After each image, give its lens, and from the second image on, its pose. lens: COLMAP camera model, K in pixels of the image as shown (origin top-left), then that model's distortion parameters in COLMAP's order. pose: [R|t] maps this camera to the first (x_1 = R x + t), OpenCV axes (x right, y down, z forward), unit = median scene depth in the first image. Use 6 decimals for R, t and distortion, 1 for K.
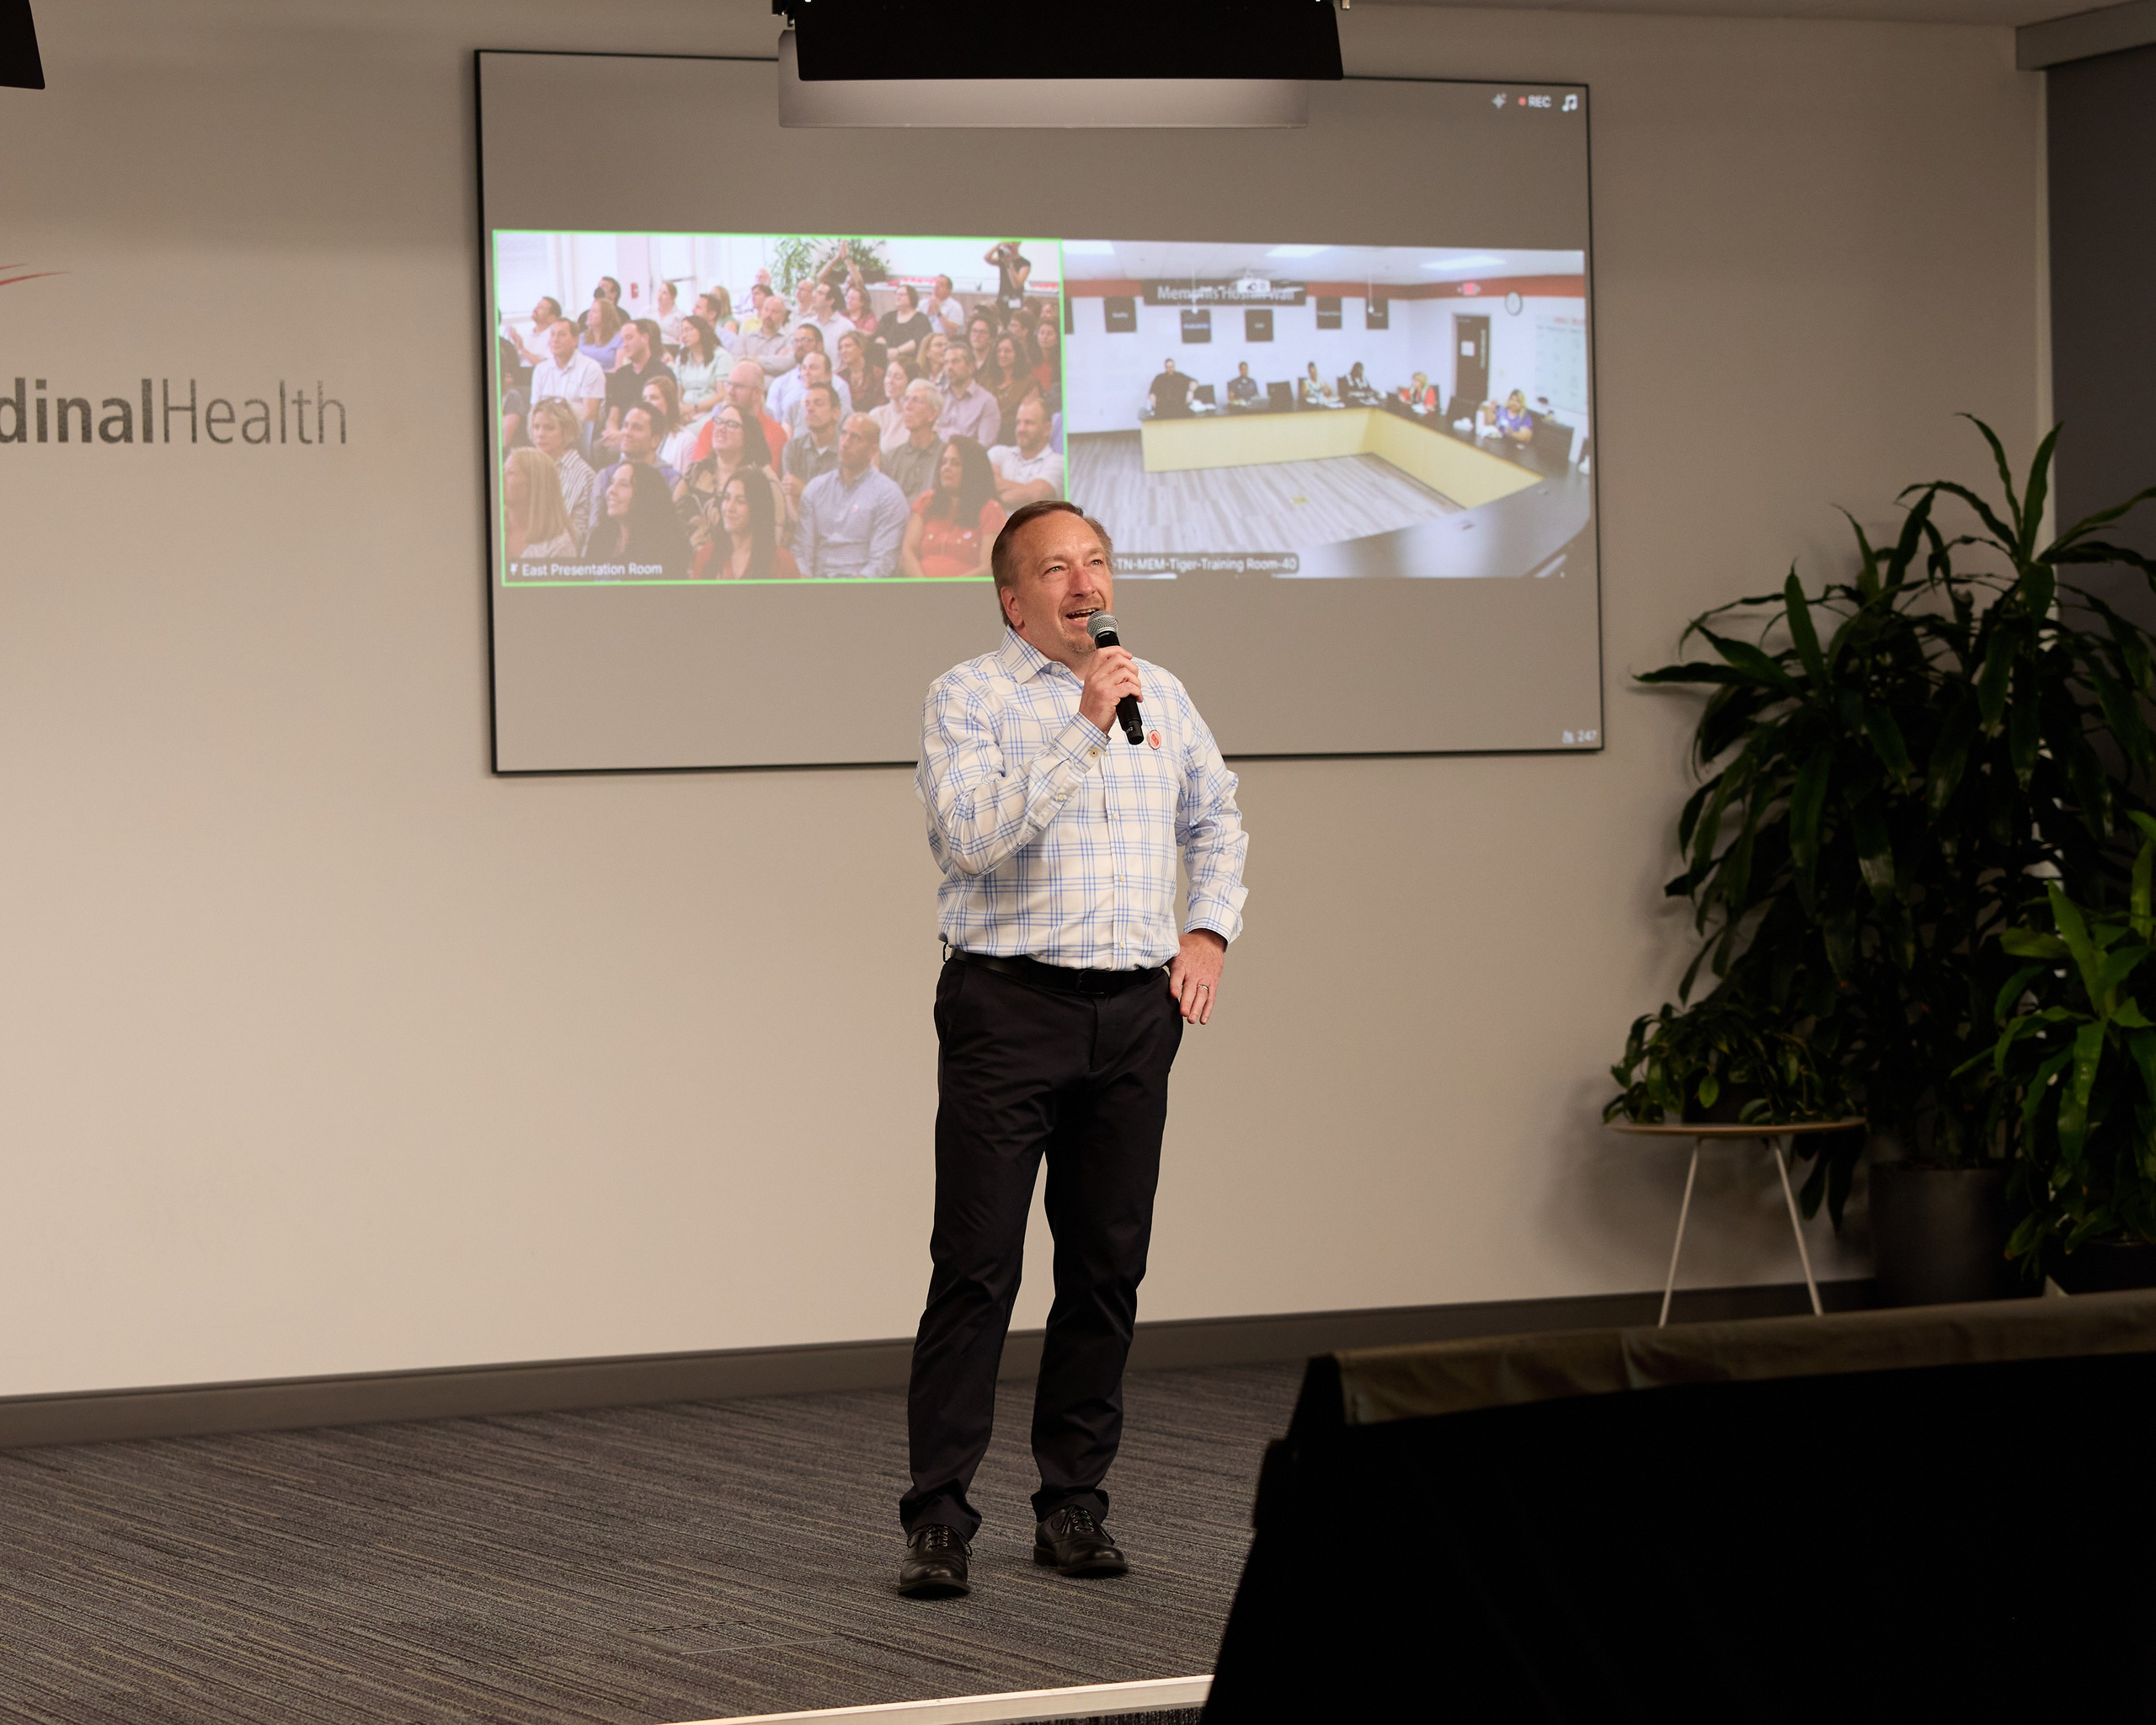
lens RADIAL K [[6168.6, 0, 866.1], [0, 6168.6, 864.5], [0, 0, 1]] dist [0.024124, -0.312358]
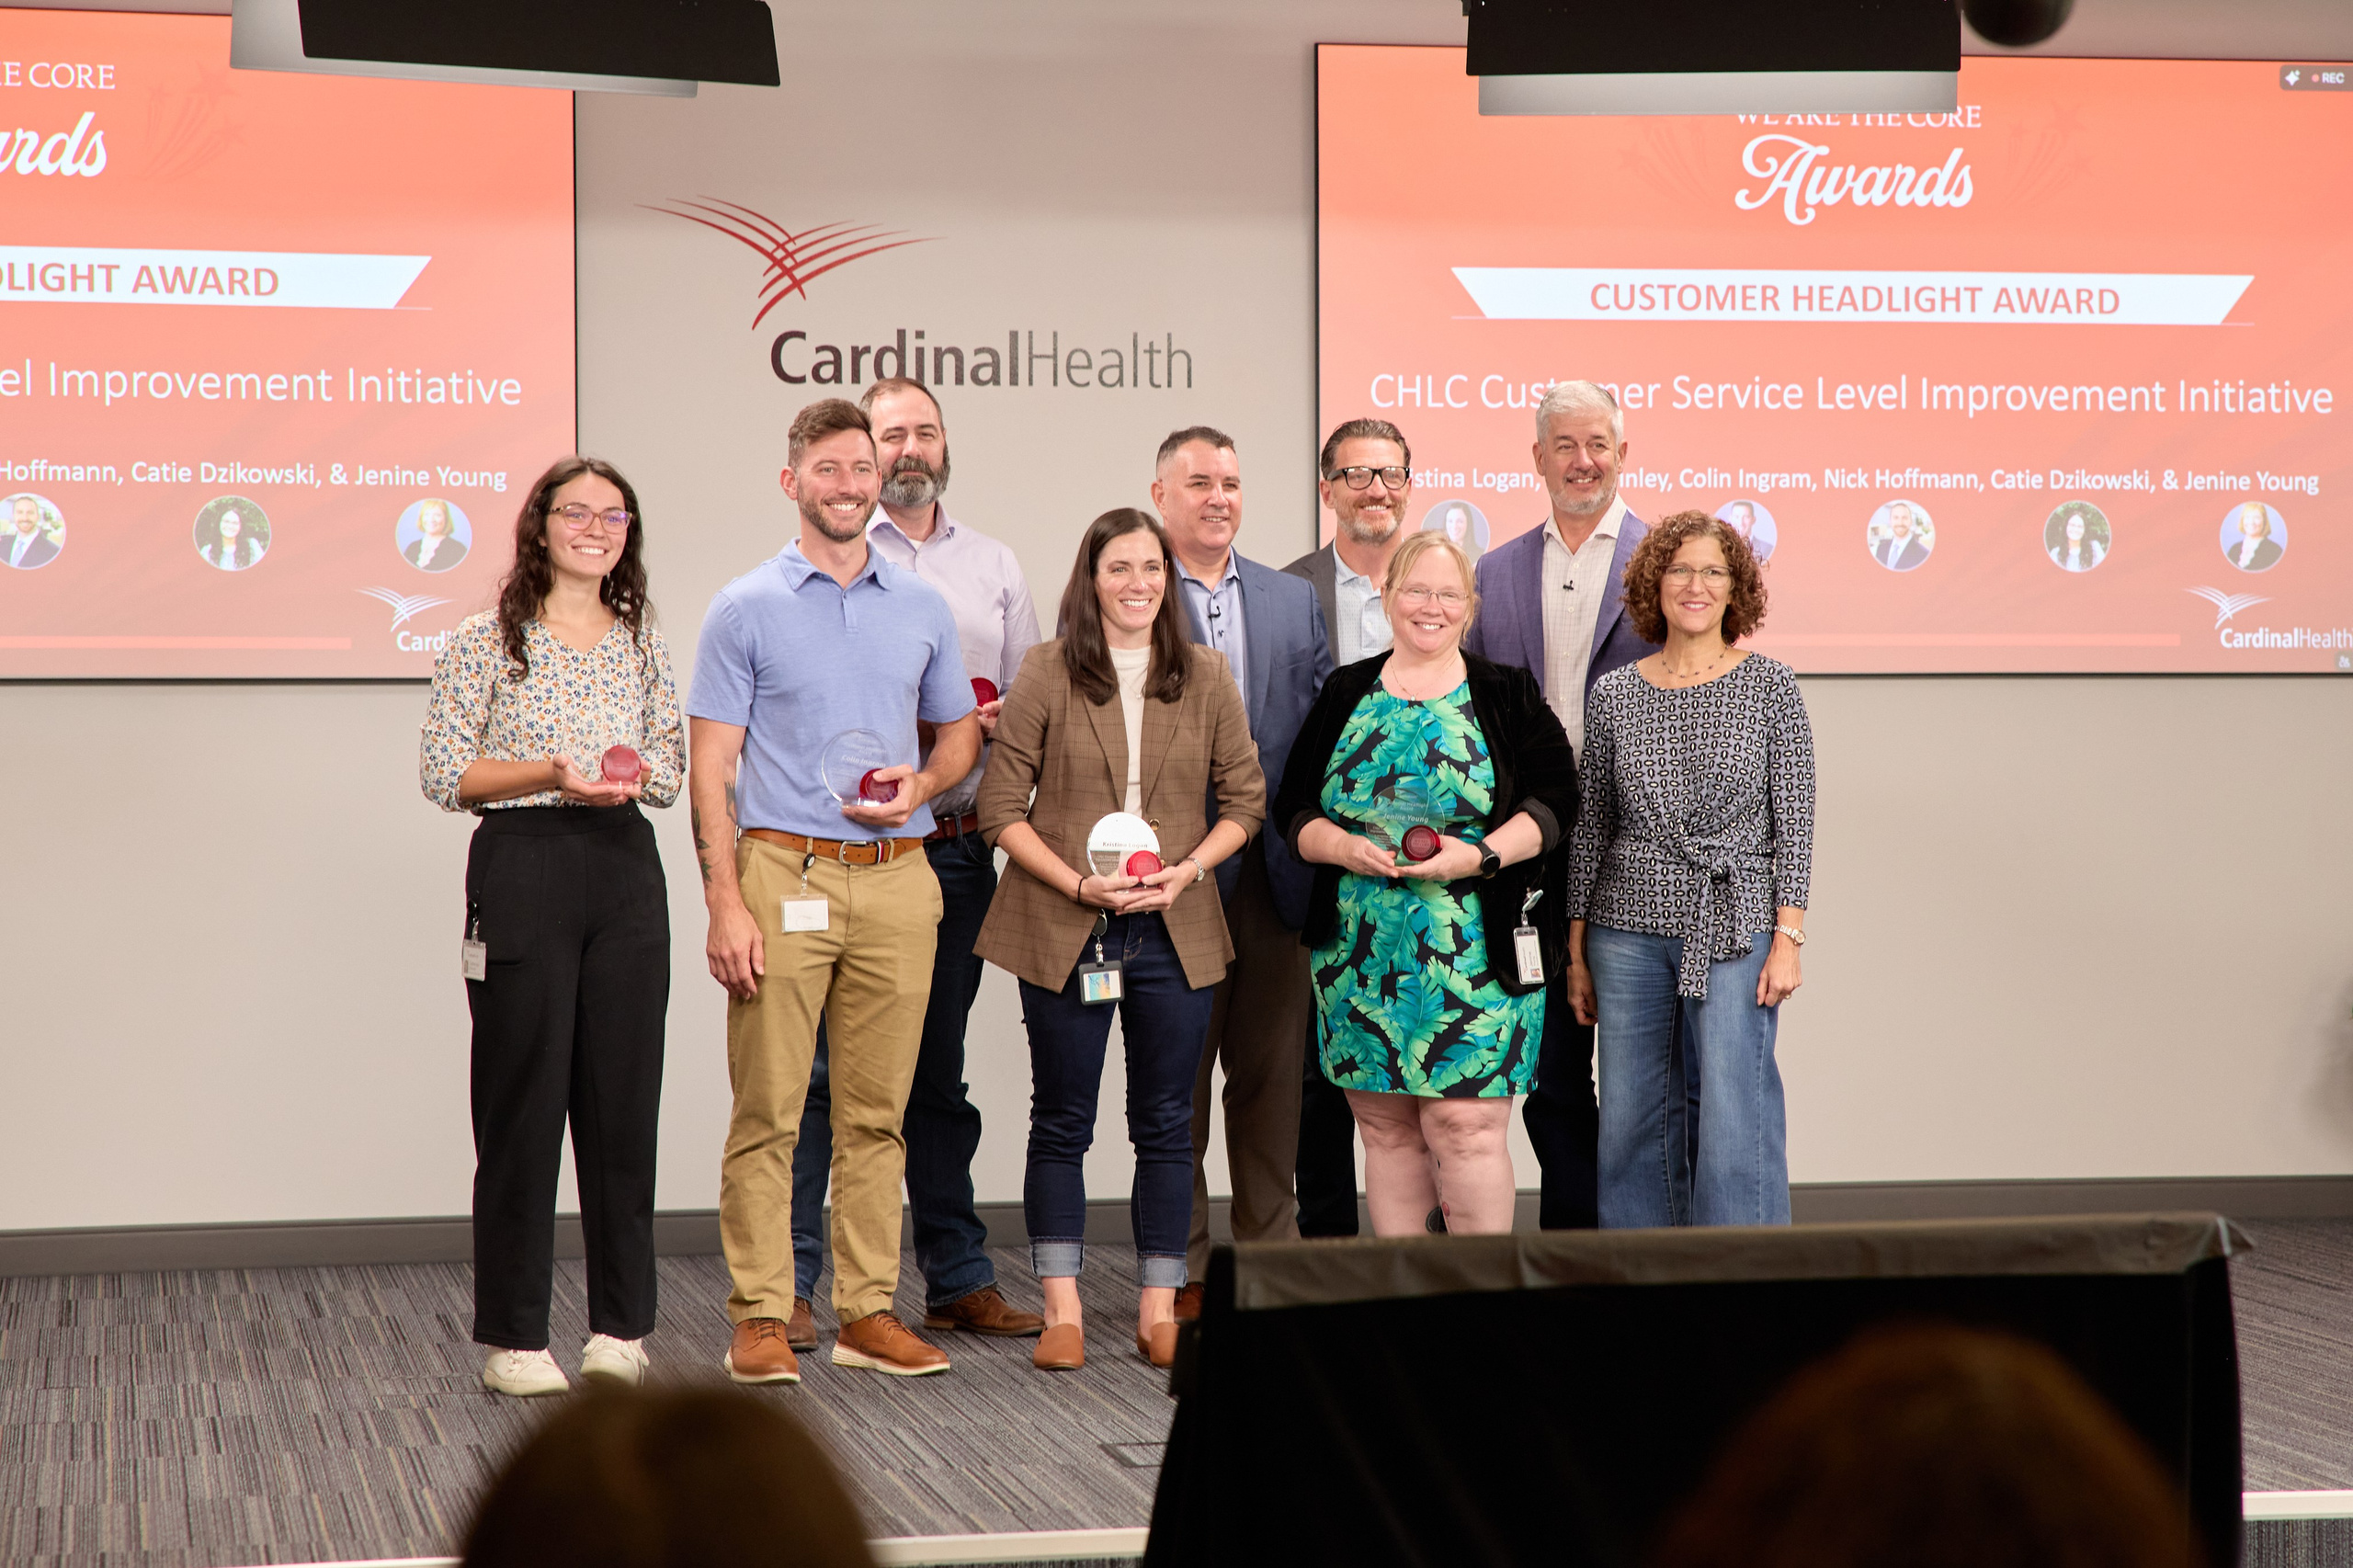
lens RADIAL K [[5157.7, 0, 1176.5], [0, 5157.7, 784.0], [0, 0, 1]] dist [0.110068, 0.658866]
pose [[0.975384, 0.024056, -0.219197, 0.119577], [-0.022071, 0.999690, 0.011503, -0.005215], [0.219405, -0.006382, 0.975613, 0.058420]]
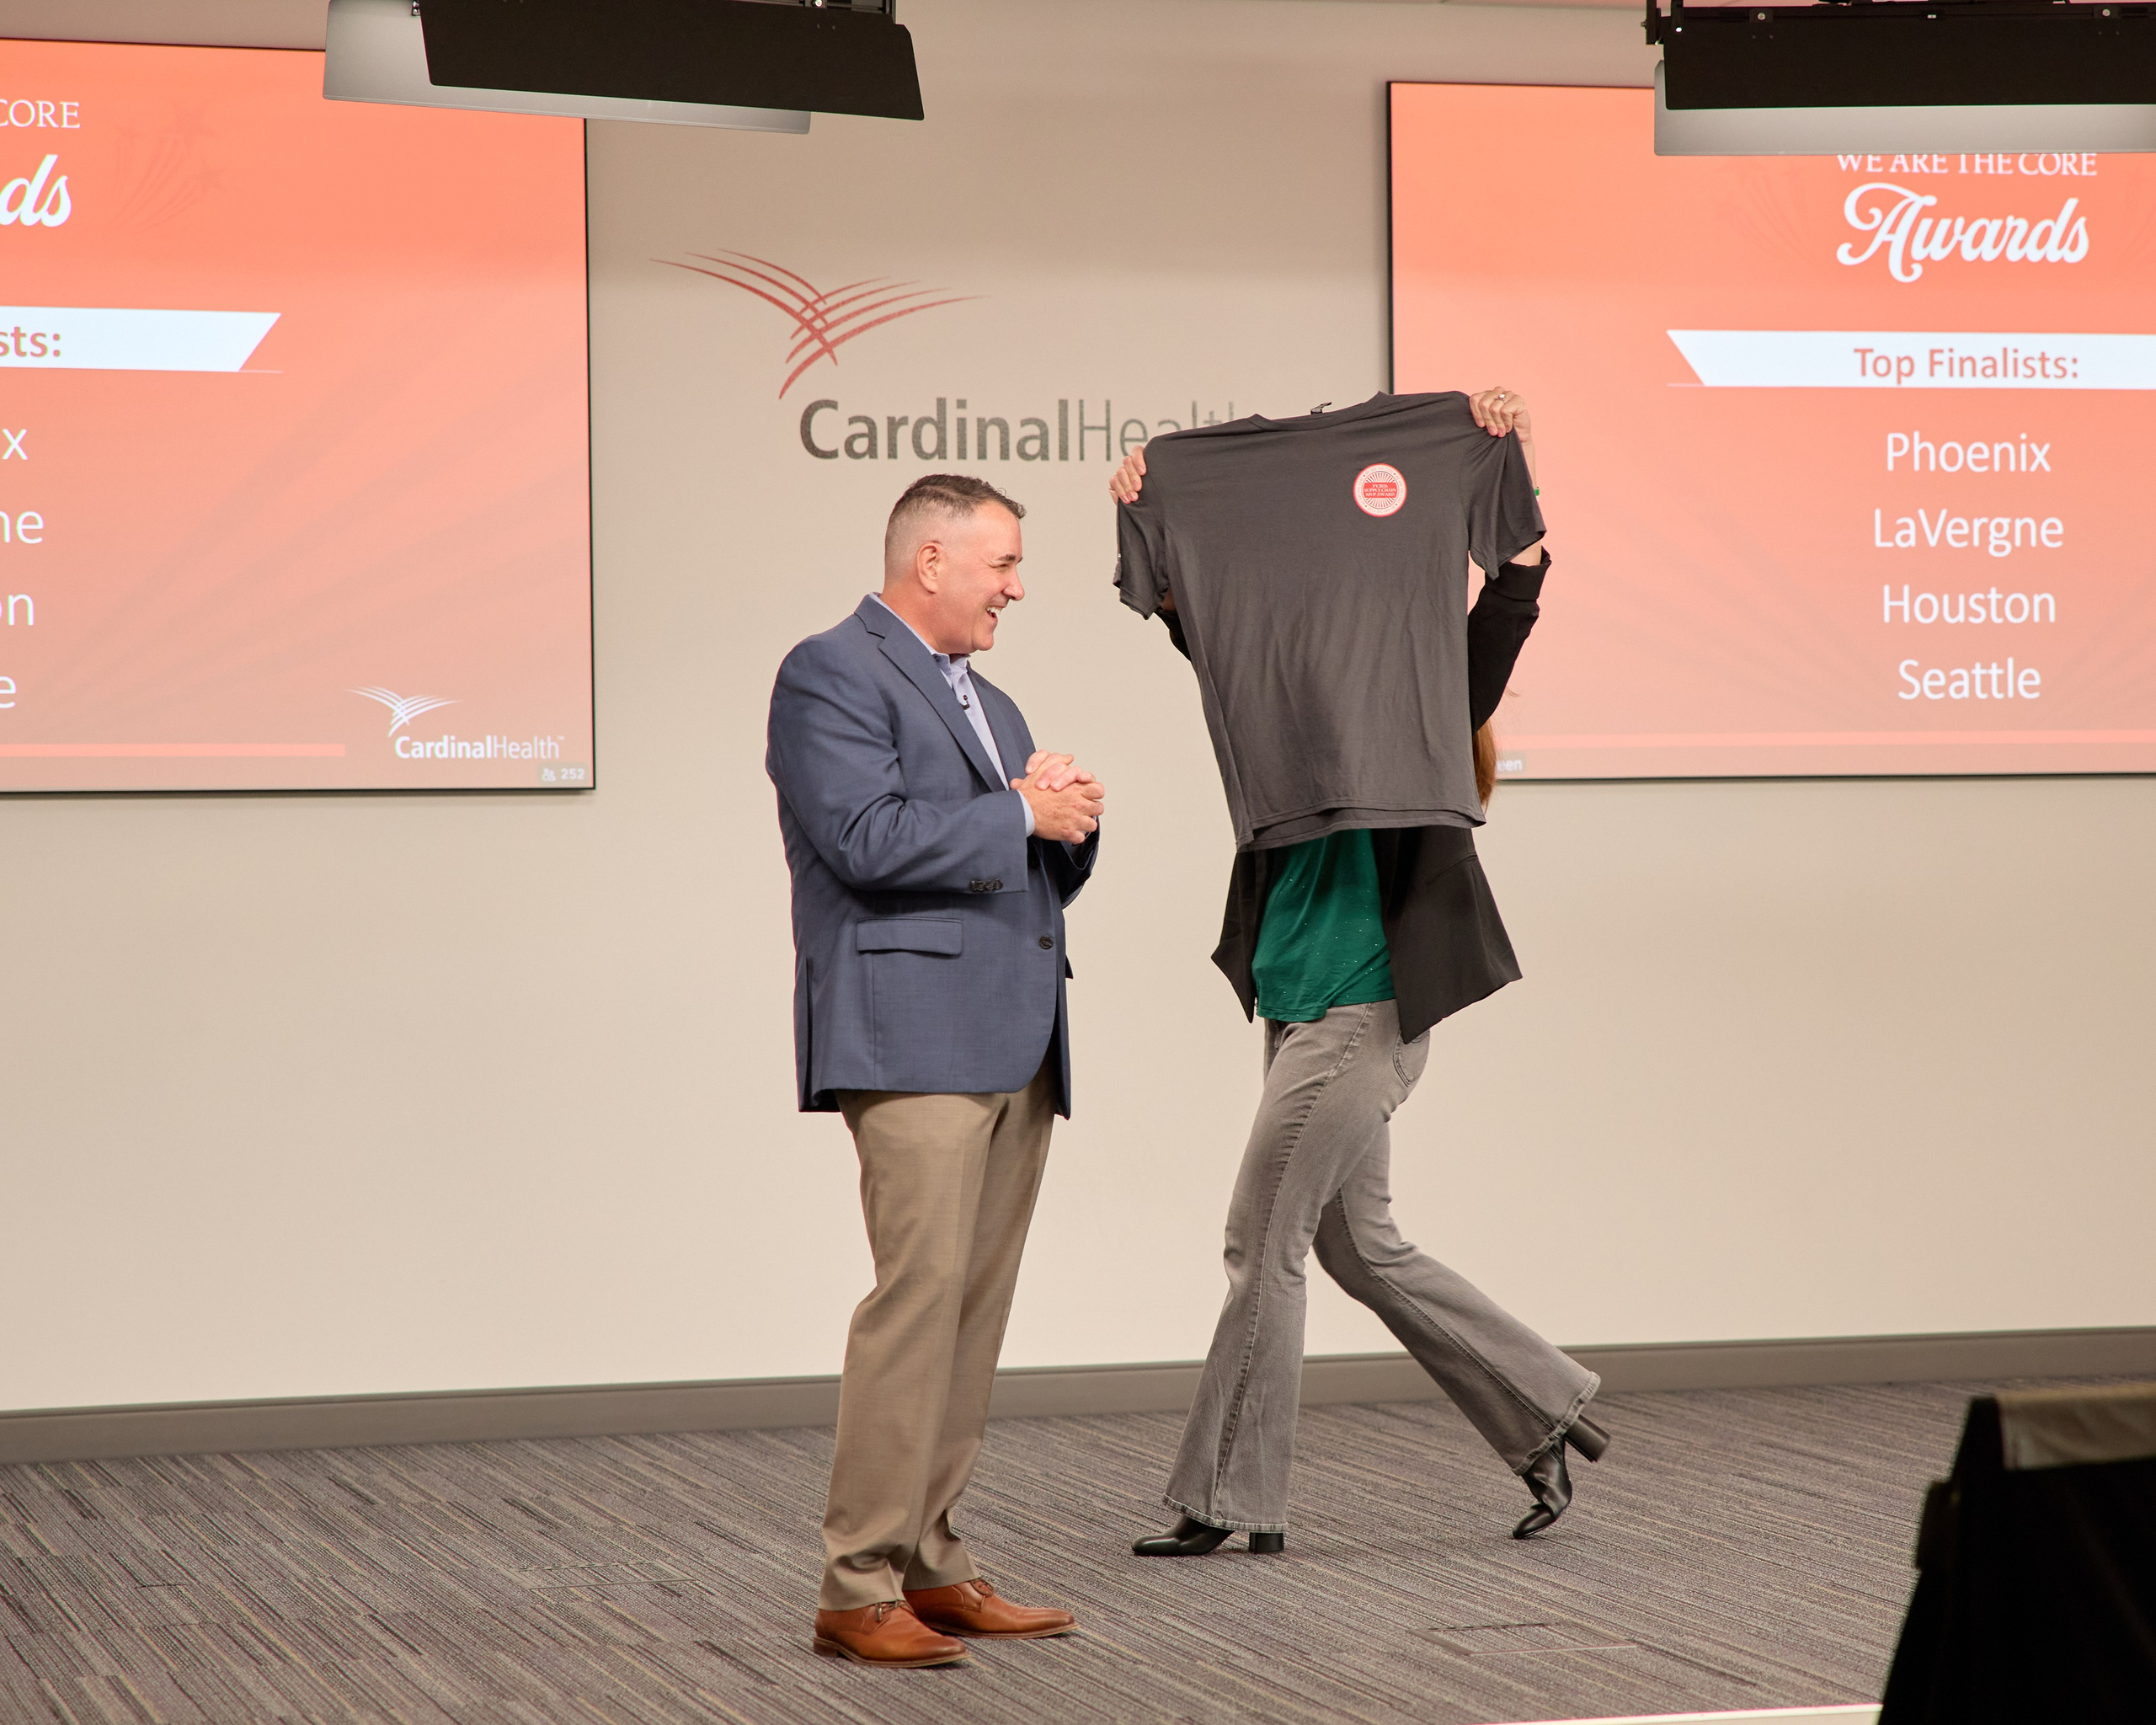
lens RADIAL K [[5824.9, 0, 1174.6], [0, 5824.9, 838.8], [0, 0, 1]] dist [0.211794, 0.063726]
pose [[0.990820, 0.014616, -0.134395, 0.033433], [-0.014945, 0.999887, -0.001443, -0.003123], [0.134359, 0.003438, 0.990927, 0.024618]]
